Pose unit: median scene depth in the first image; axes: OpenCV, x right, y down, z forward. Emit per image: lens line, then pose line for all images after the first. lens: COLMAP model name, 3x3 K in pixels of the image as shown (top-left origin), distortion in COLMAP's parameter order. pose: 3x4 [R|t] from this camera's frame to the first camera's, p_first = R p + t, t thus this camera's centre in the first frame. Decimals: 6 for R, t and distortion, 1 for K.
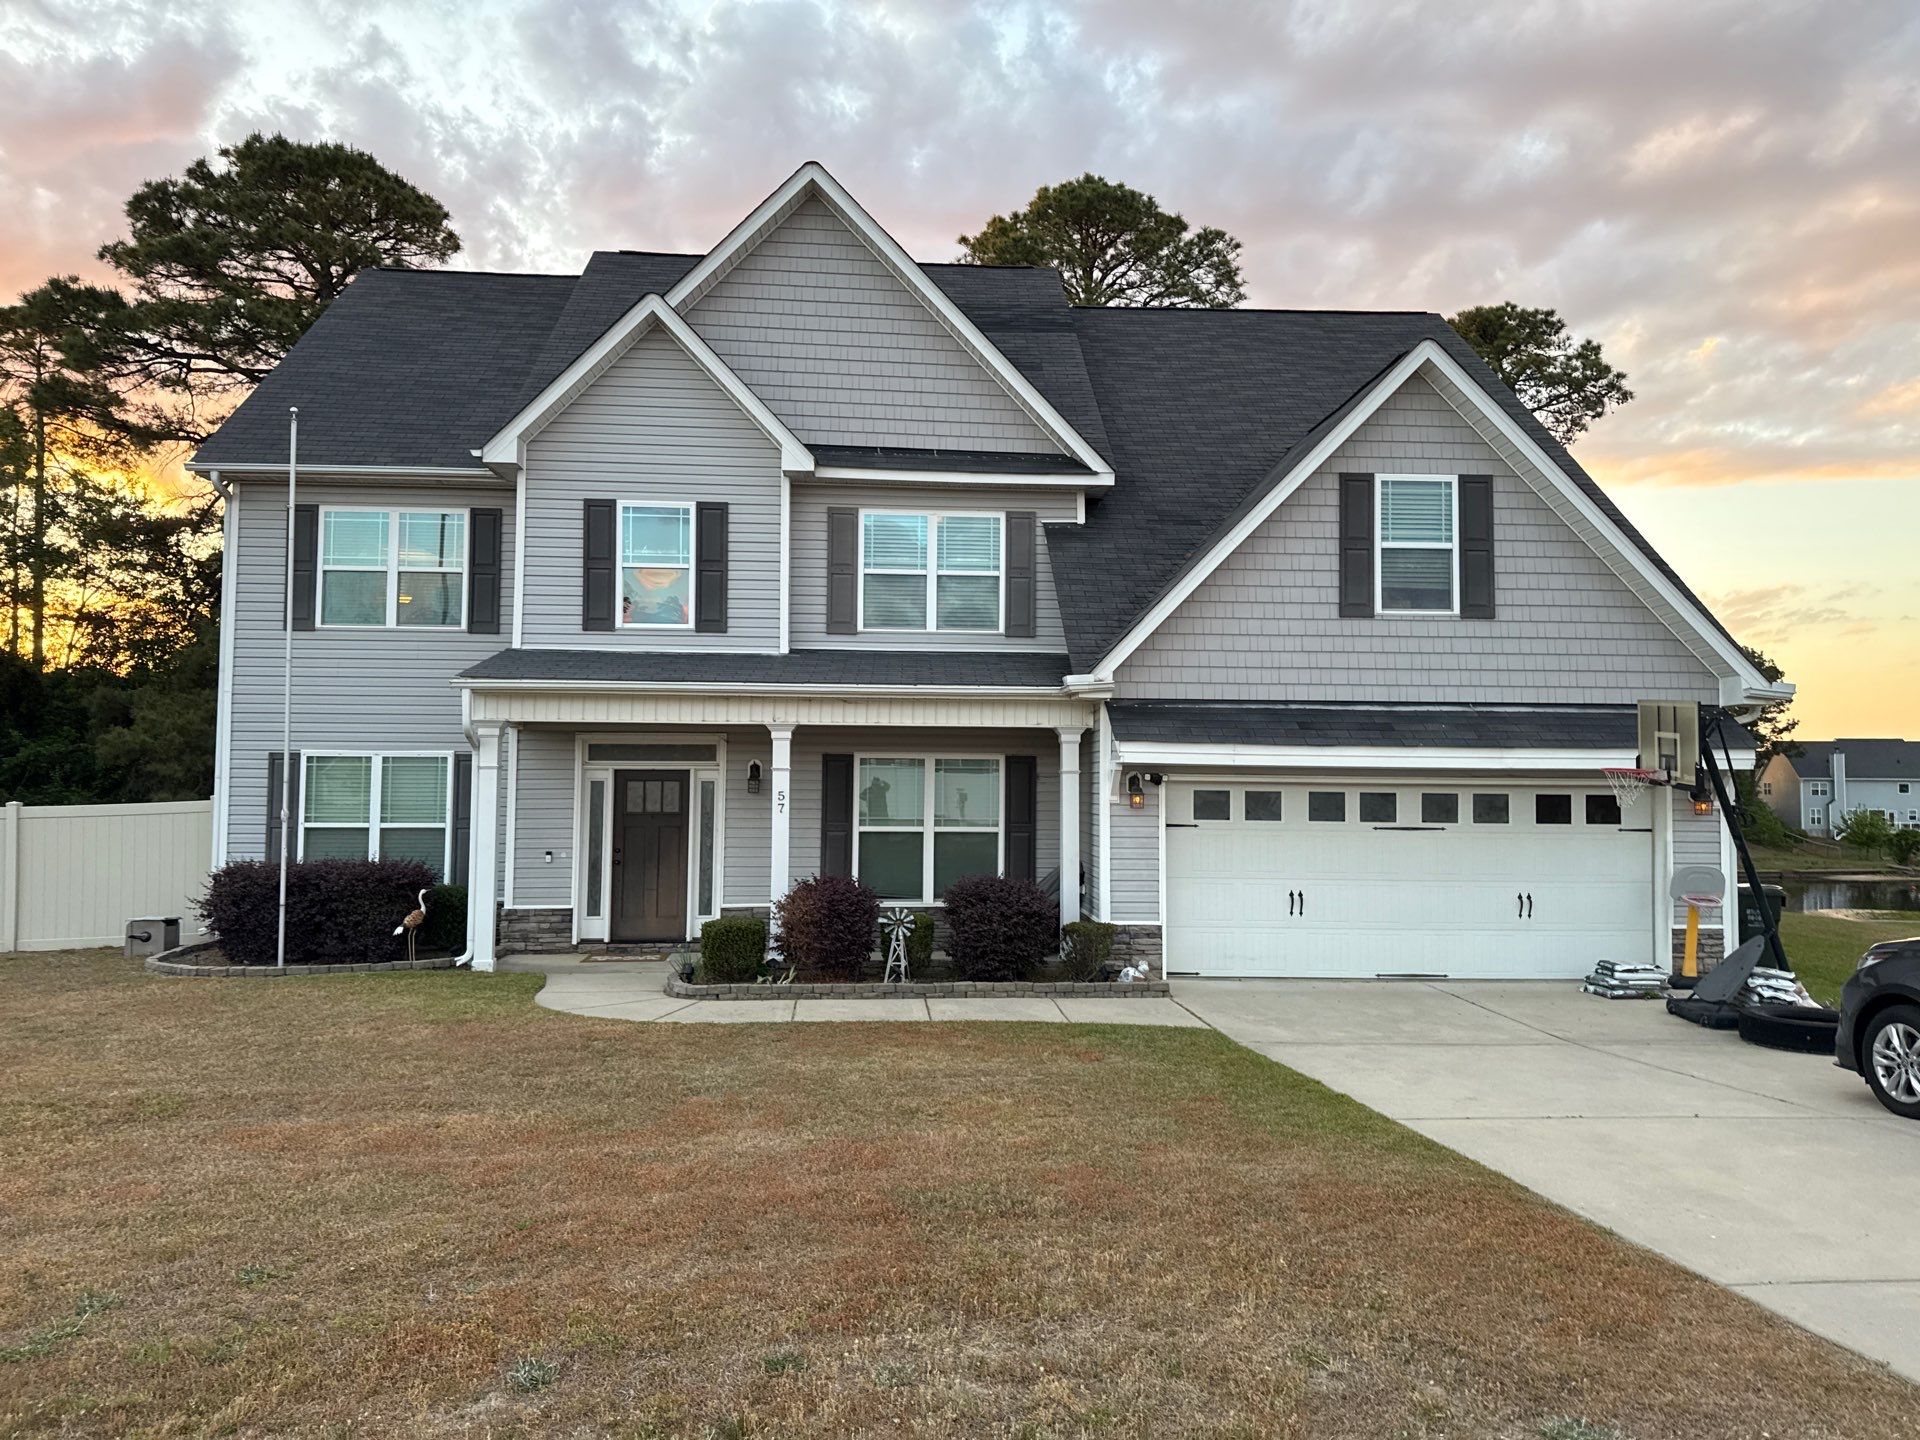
lens RADIAL K [[1324.8, 0, 960.0], [0, 1324.8, 720.0], [0, 0, 1]] dist [0.177654, -0.321205]
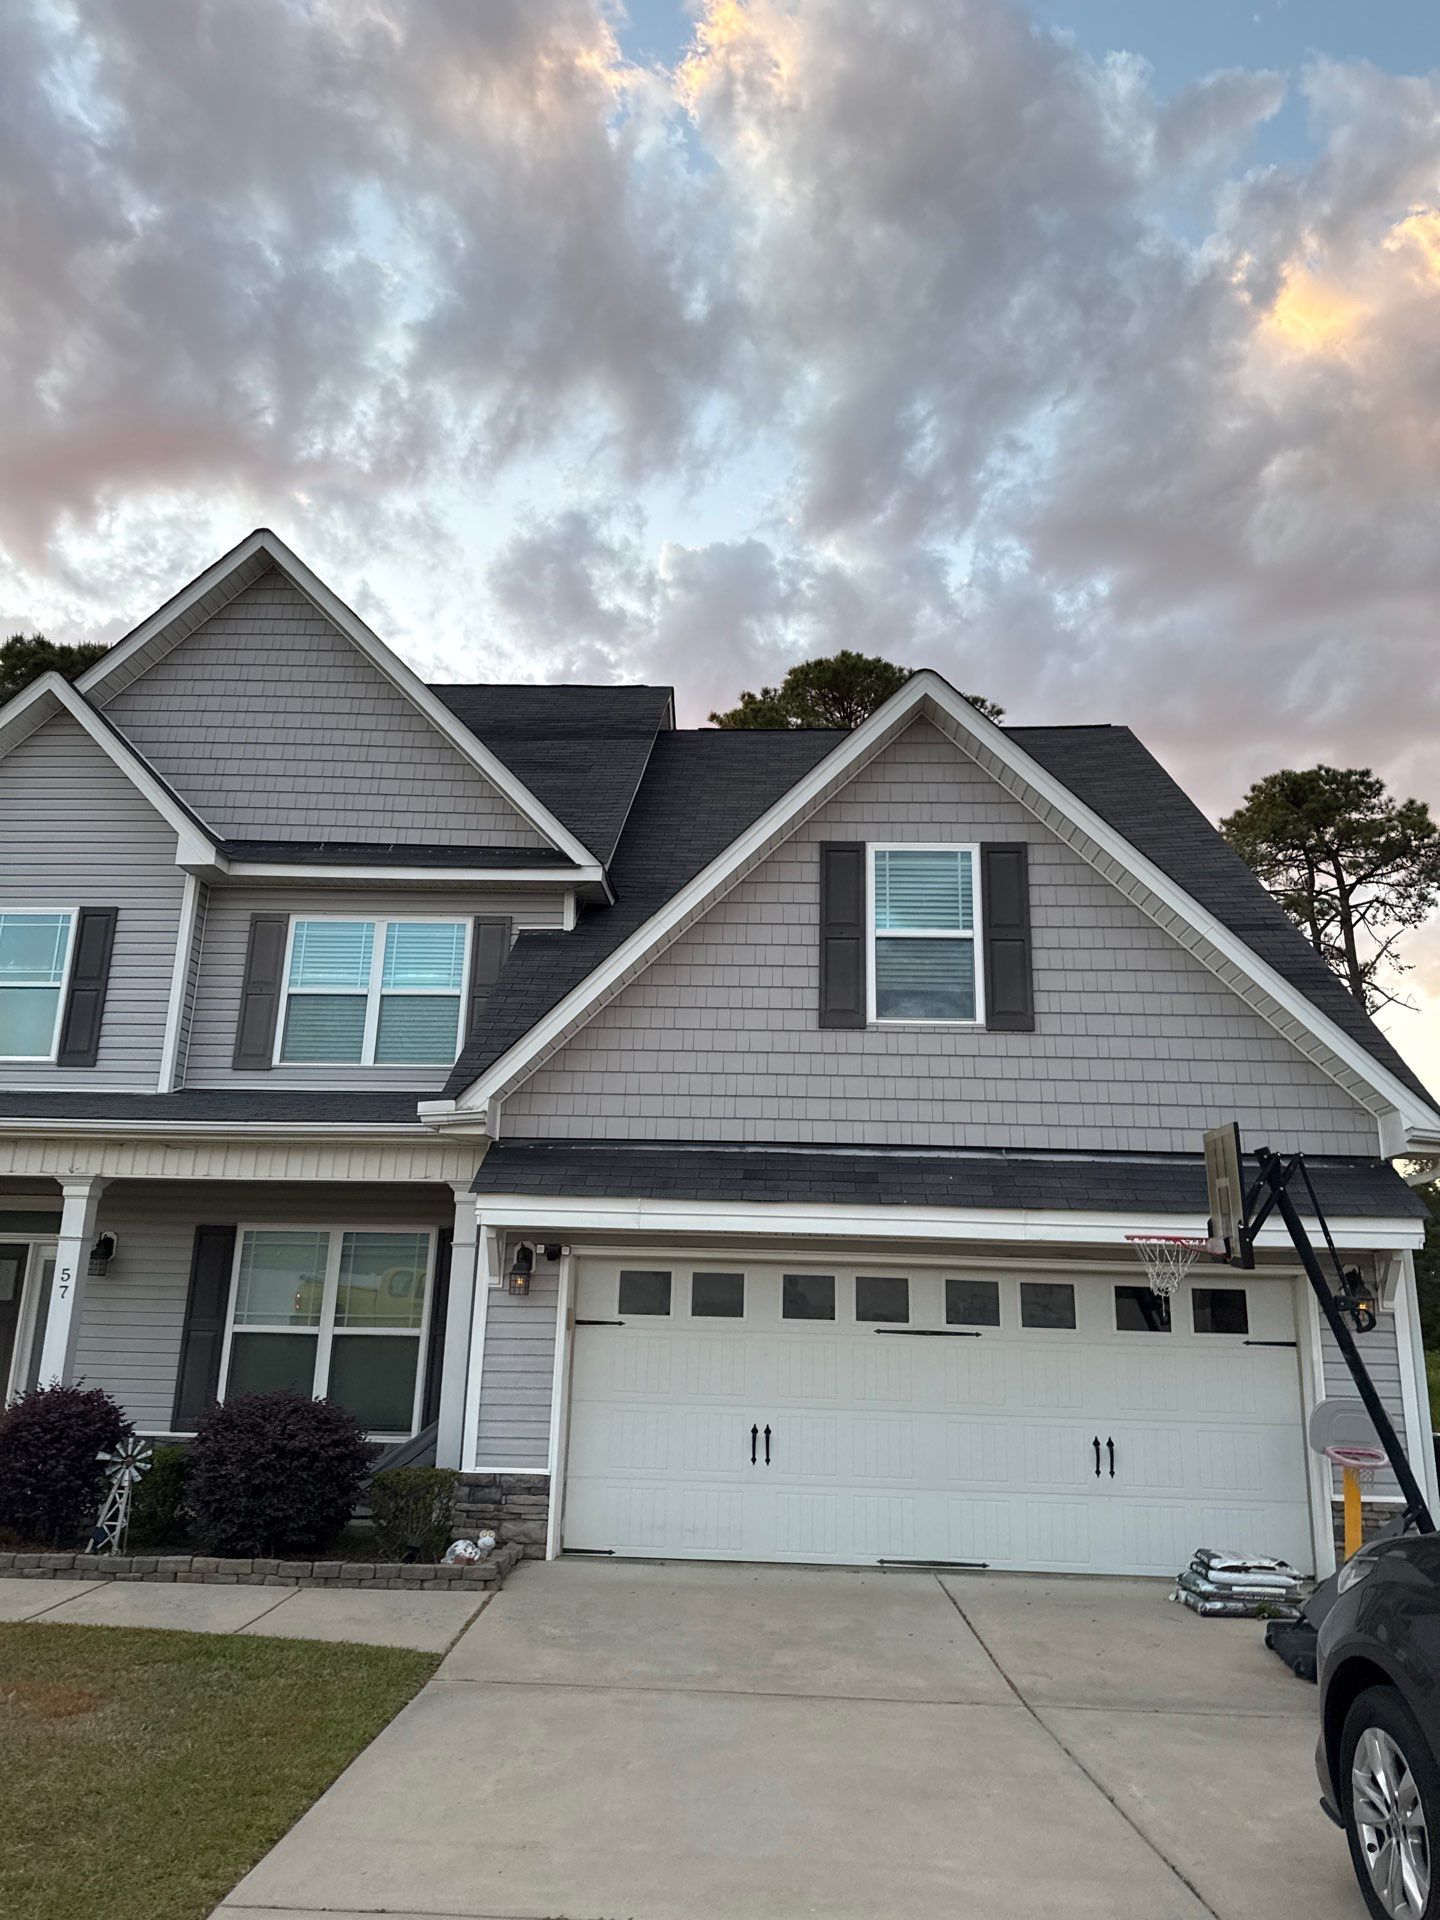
lens RADIAL K [[1324.8, 0, 720.0], [0, 1324.8, 960.0], [0, 0, 1]] dist [0.177654, -0.321205]
pose [[0.993223, -0.013002, -0.115491, 0.288051], [-0.011255, 0.978292, -0.206927, 0.034801], [0.115674, 0.206824, 0.971516, 0.257743]]
